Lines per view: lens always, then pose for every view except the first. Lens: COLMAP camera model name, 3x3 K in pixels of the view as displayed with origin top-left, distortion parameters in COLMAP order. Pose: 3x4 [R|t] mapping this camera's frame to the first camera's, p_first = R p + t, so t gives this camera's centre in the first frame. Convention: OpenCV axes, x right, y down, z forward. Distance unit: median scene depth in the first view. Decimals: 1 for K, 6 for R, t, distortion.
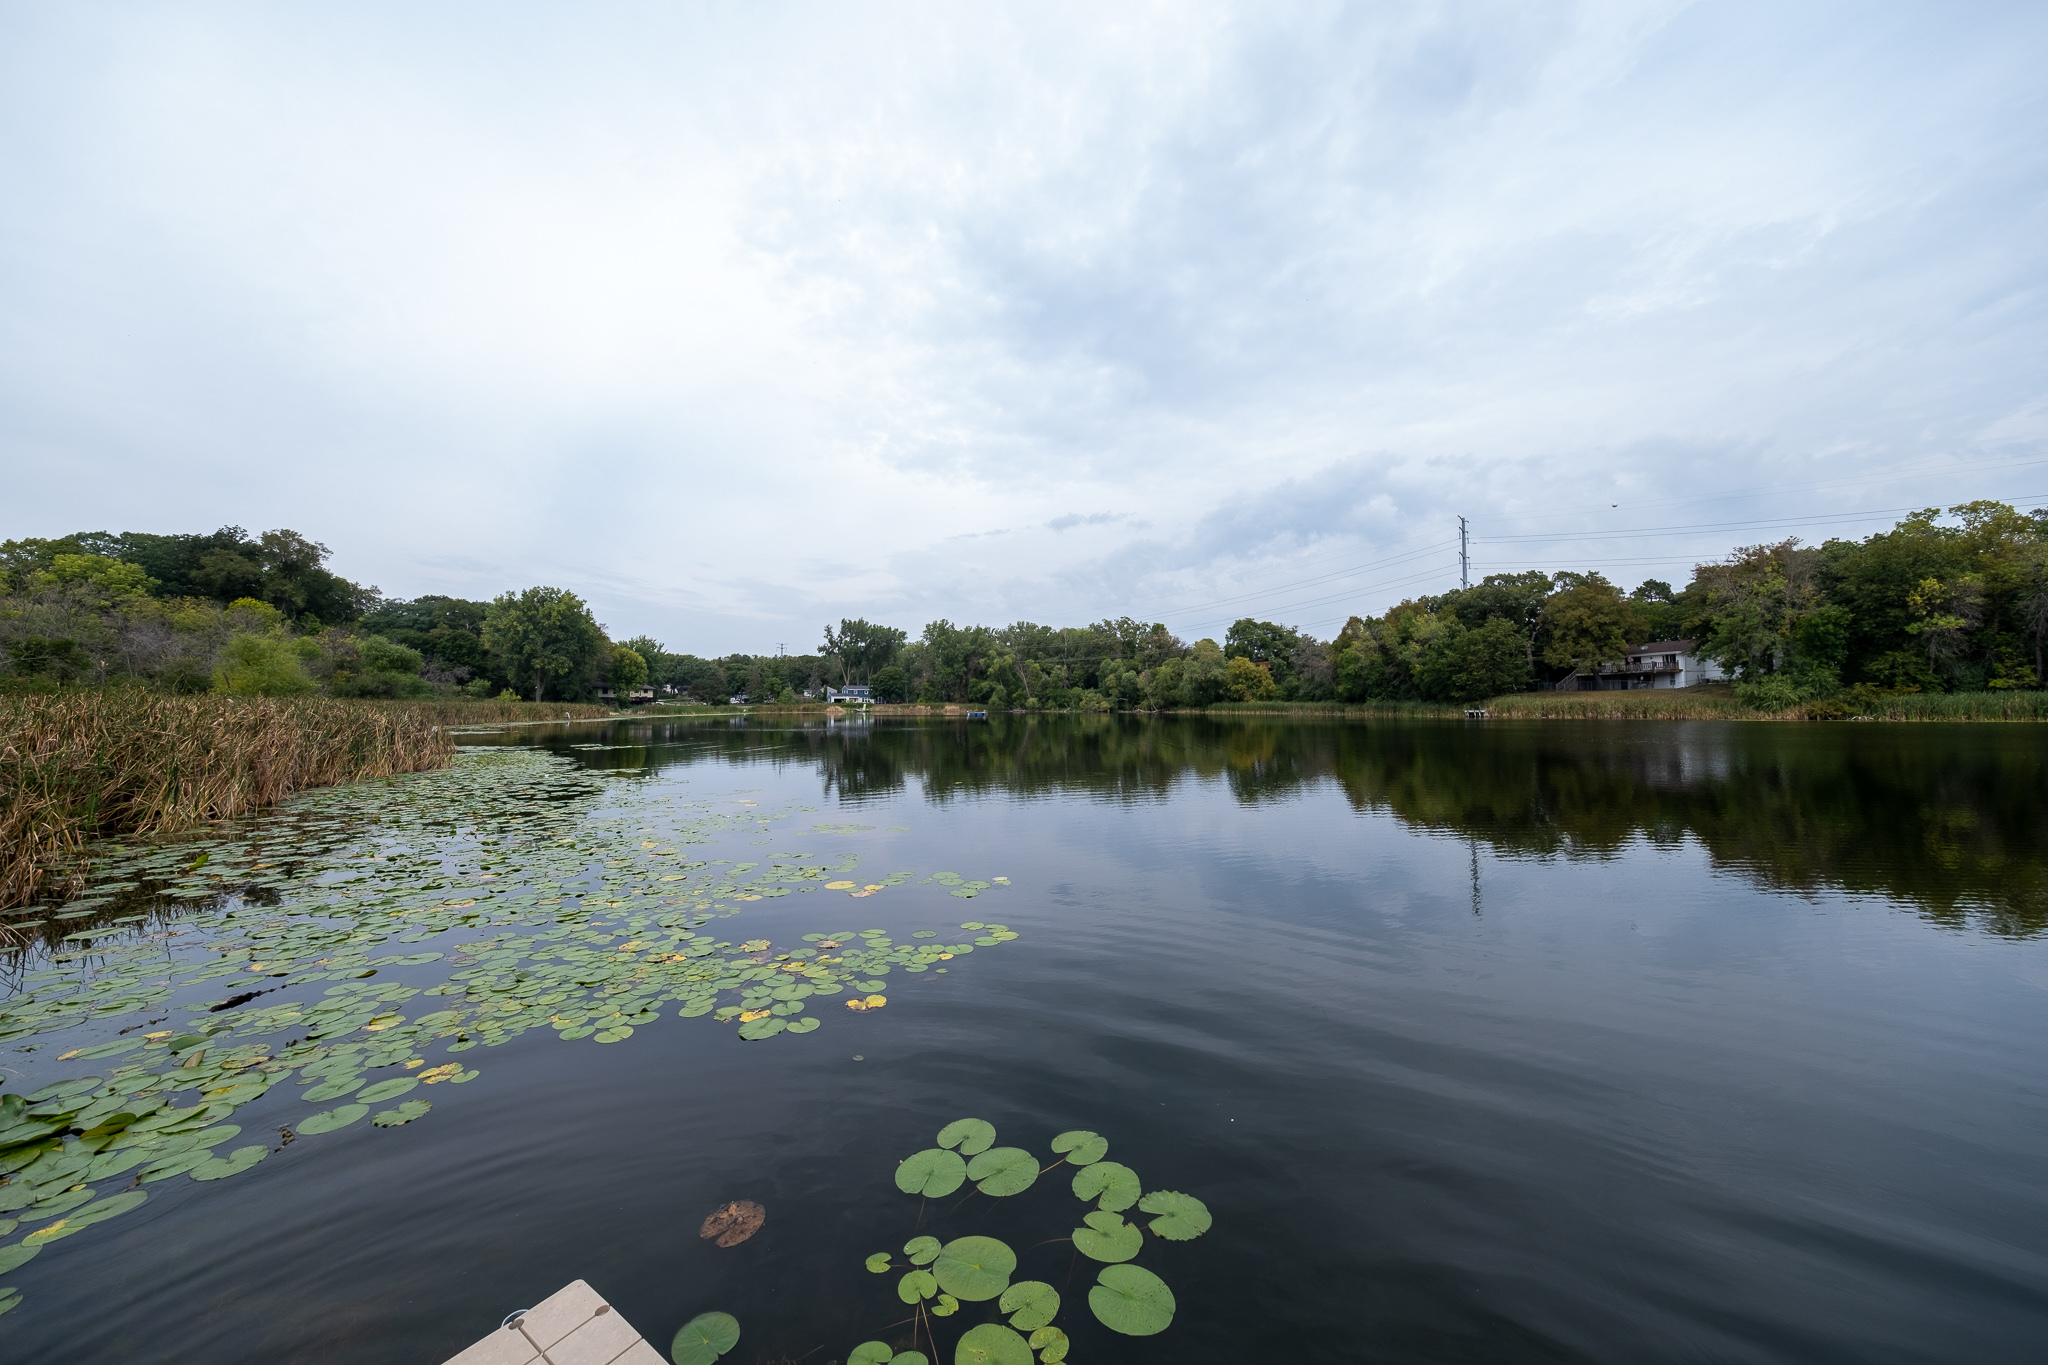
lens RADIAL K [[692.8, 0, 1014.9], [0, 692.8, 688.8], [0, 0, 1]] dist [0.022265, -0.008612]
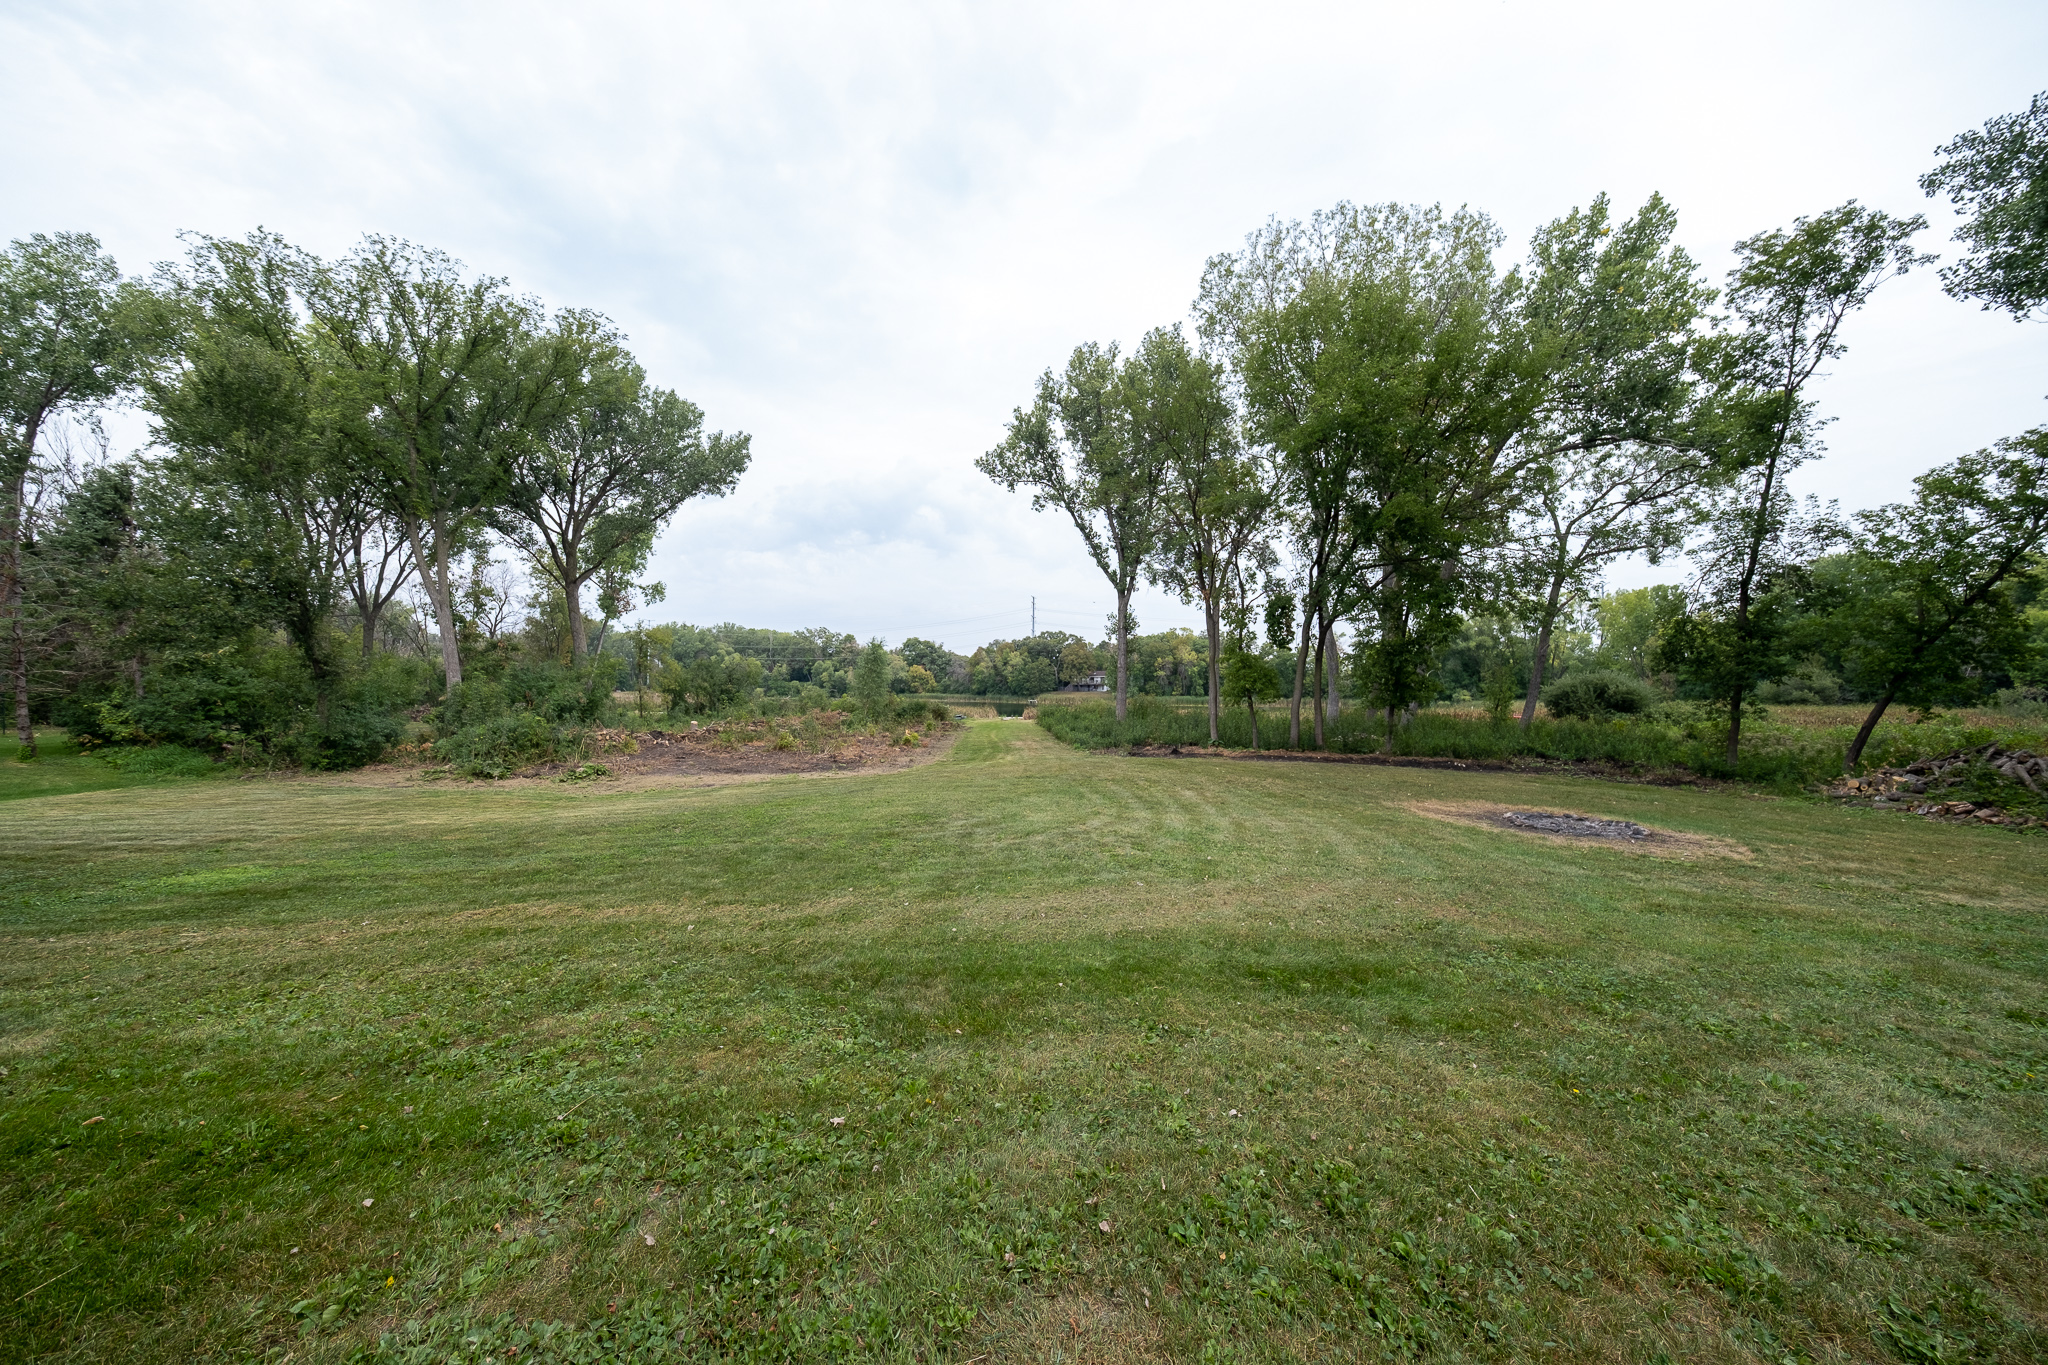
lens RADIAL K [[717.2, 0, 1032.2], [0, 717.2, 692.7], [0, 0, 1]] dist [-0.000262, -0.010100]
pose [[0.847284, 0.004019, 0.531125, -0.254252], [-0.021752, 0.999395, 0.027138, -0.026071], [-0.530695, -0.034546, 0.846859, -0.426328]]
